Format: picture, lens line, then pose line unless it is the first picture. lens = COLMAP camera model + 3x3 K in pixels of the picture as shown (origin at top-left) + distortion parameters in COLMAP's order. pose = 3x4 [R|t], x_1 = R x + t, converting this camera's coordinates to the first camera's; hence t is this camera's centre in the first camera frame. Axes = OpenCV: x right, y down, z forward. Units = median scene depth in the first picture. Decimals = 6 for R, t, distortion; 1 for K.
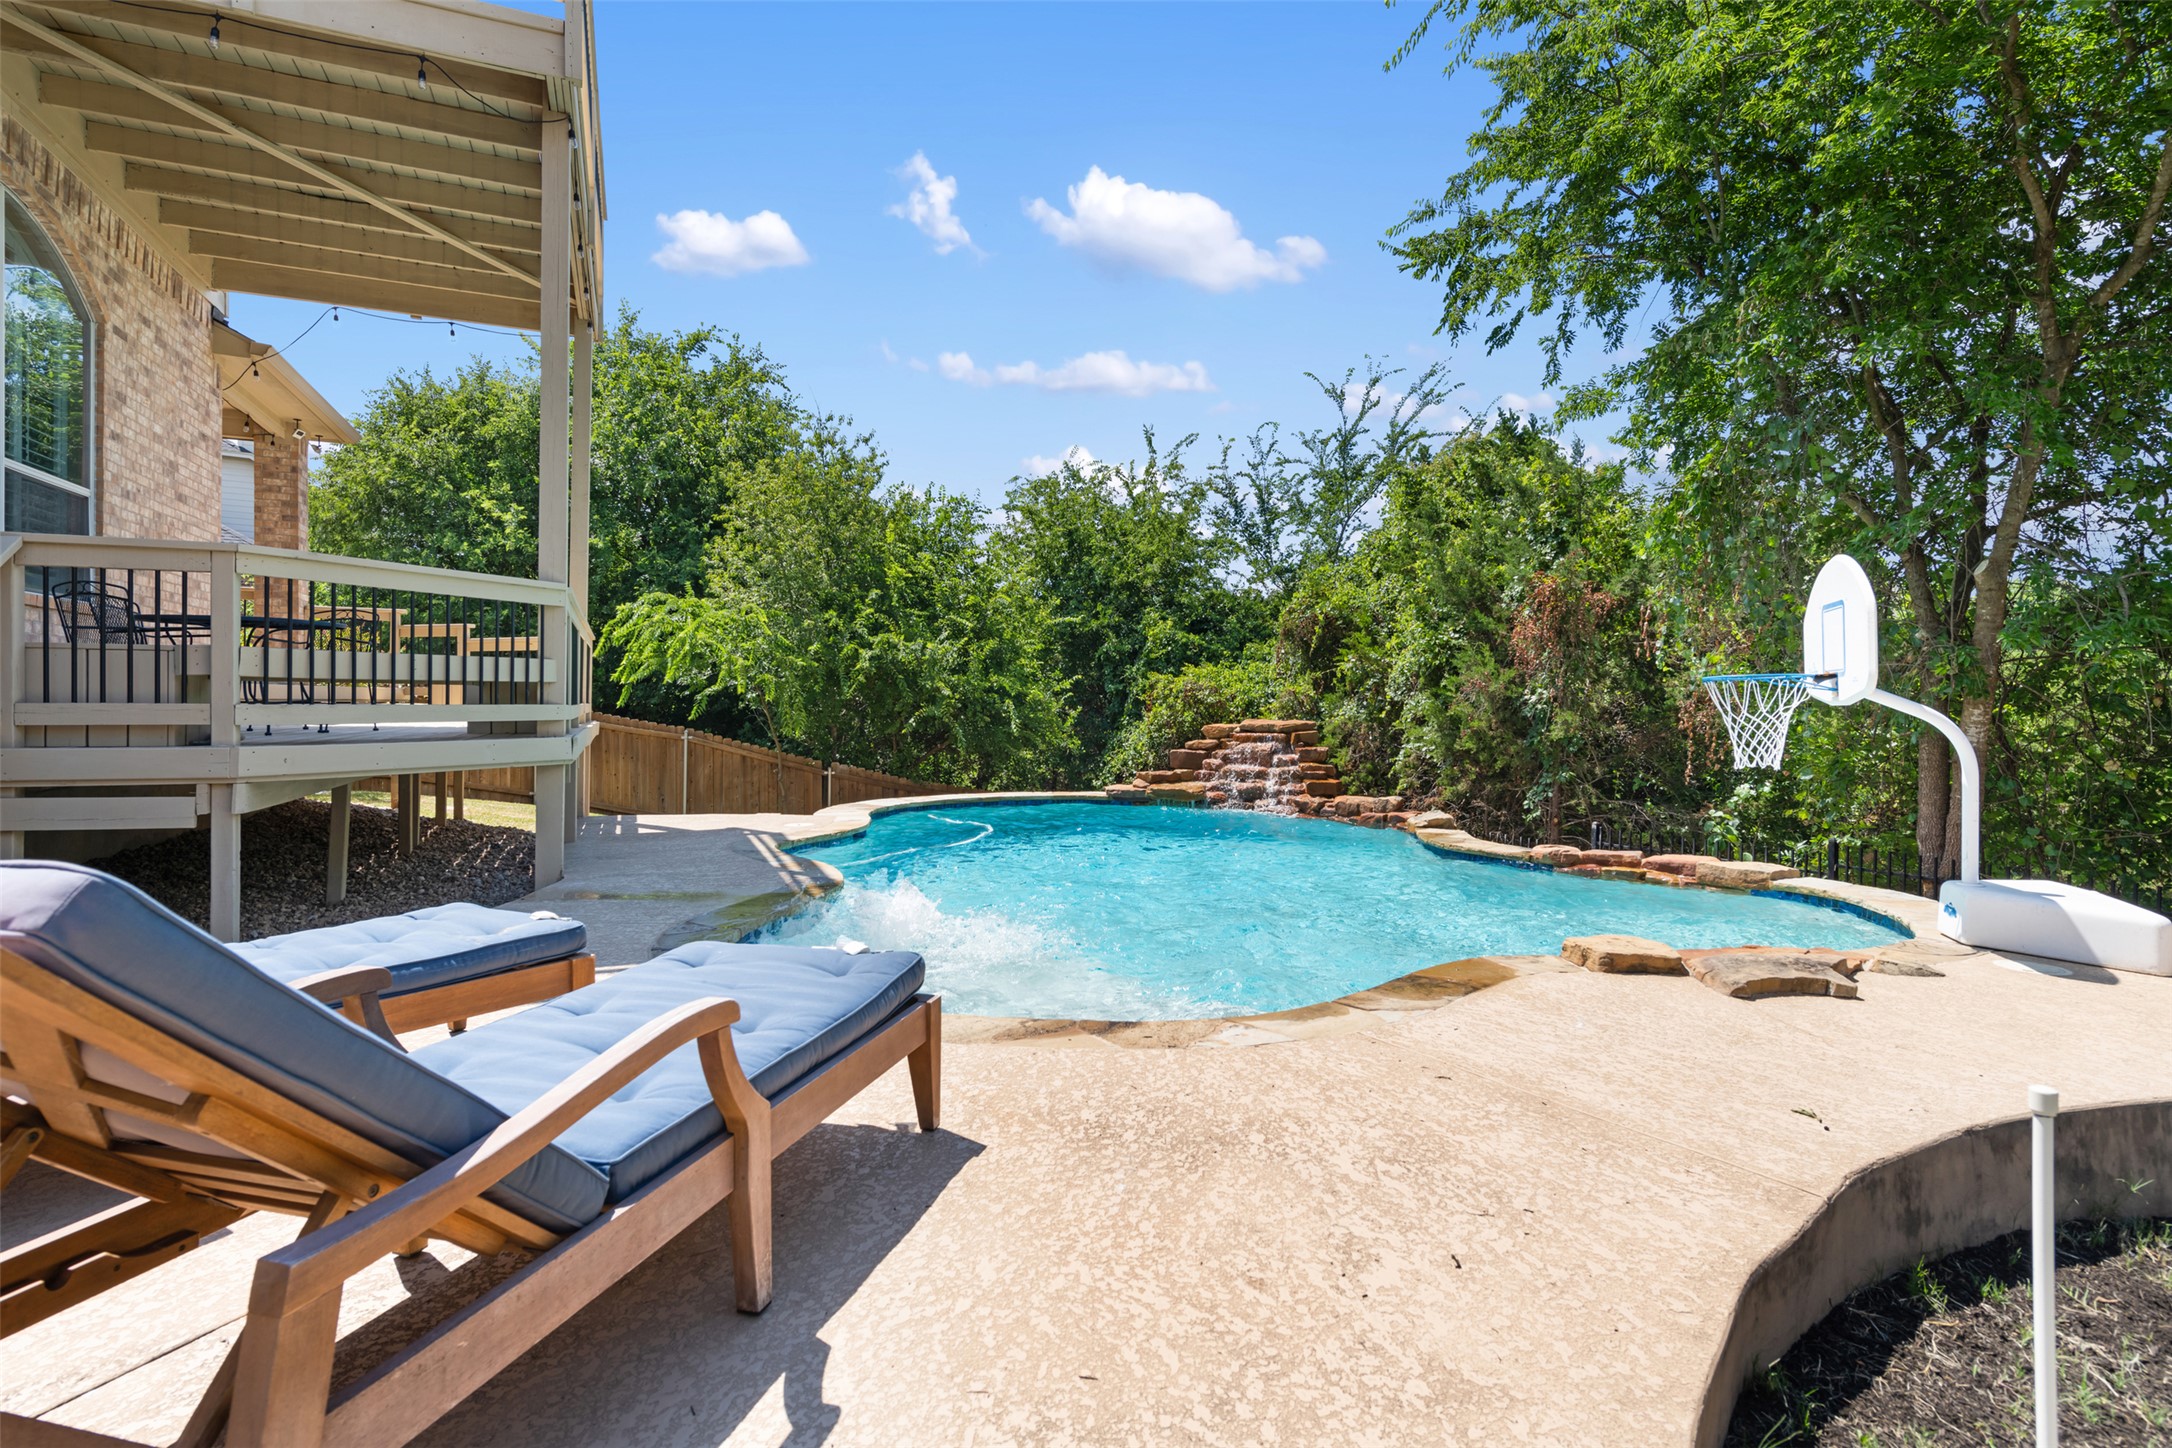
lens RADIAL K [[1123.5, 0, 1083.3], [0, 1123.5, 715.3], [0, 0, 1]] dist [0.021219, 0.000521]
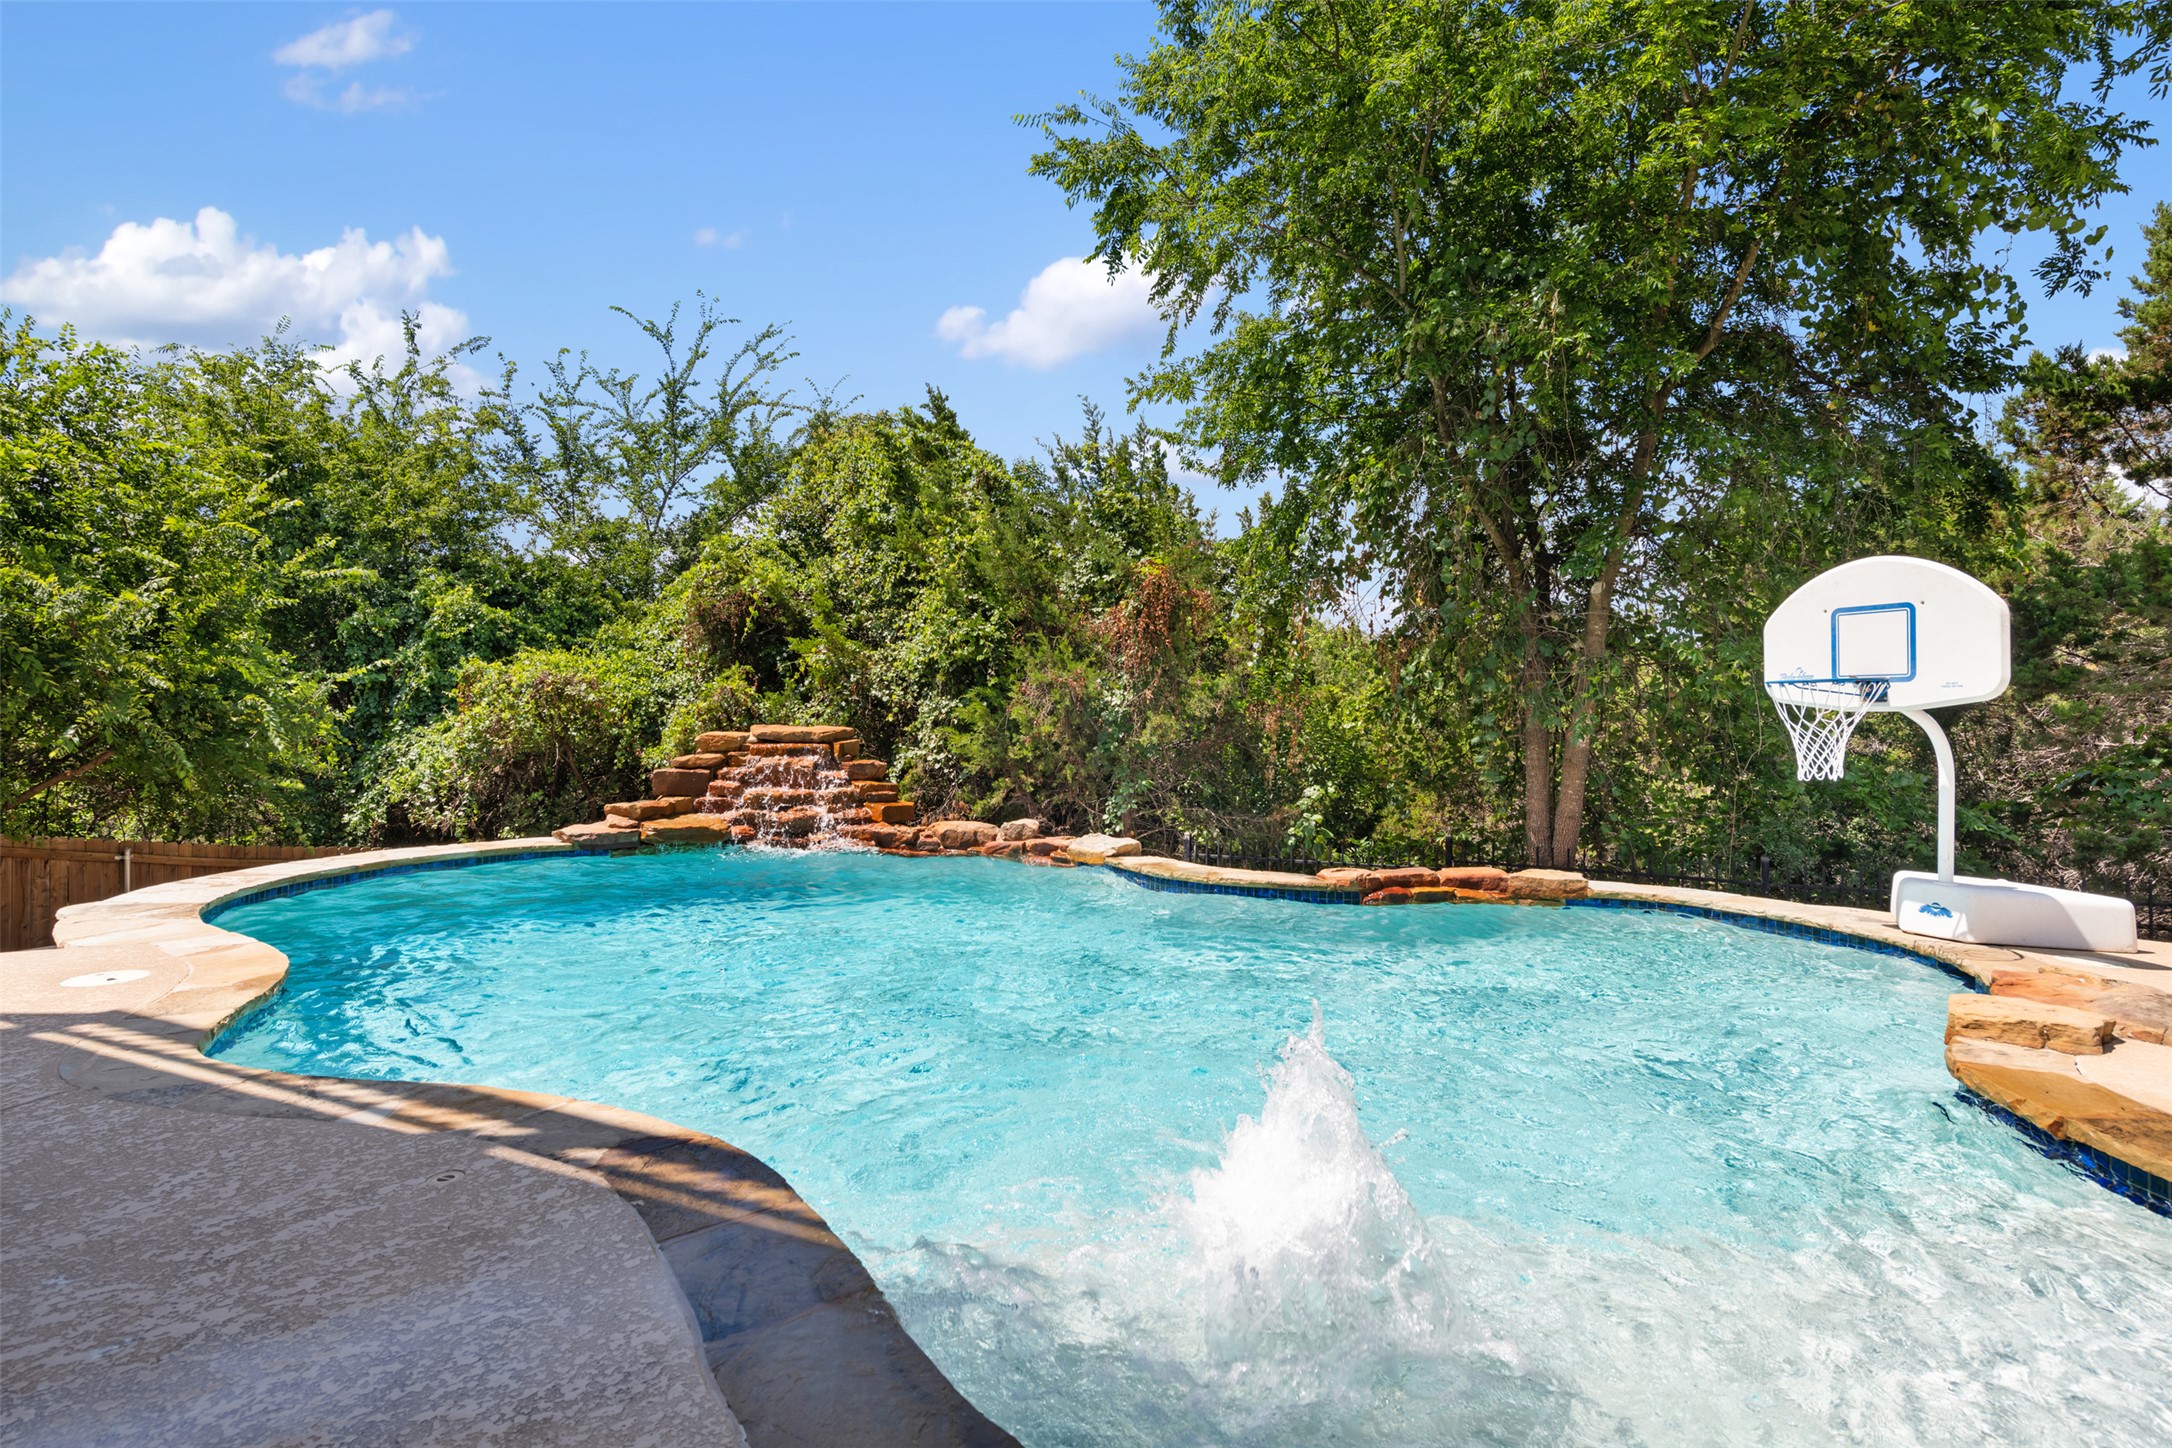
lens RADIAL K [[1123.5, 0, 1086.8], [0, 1123.5, 712.8], [0, 0, 1]] dist [0.021219, 0.000521]
pose [[0.734155, 0.000030, 0.678982, -0.206247], [0.001542, 0.999997, -0.001711, -0.003115], [-0.678980, 0.002303, 0.734153, 0.314765]]
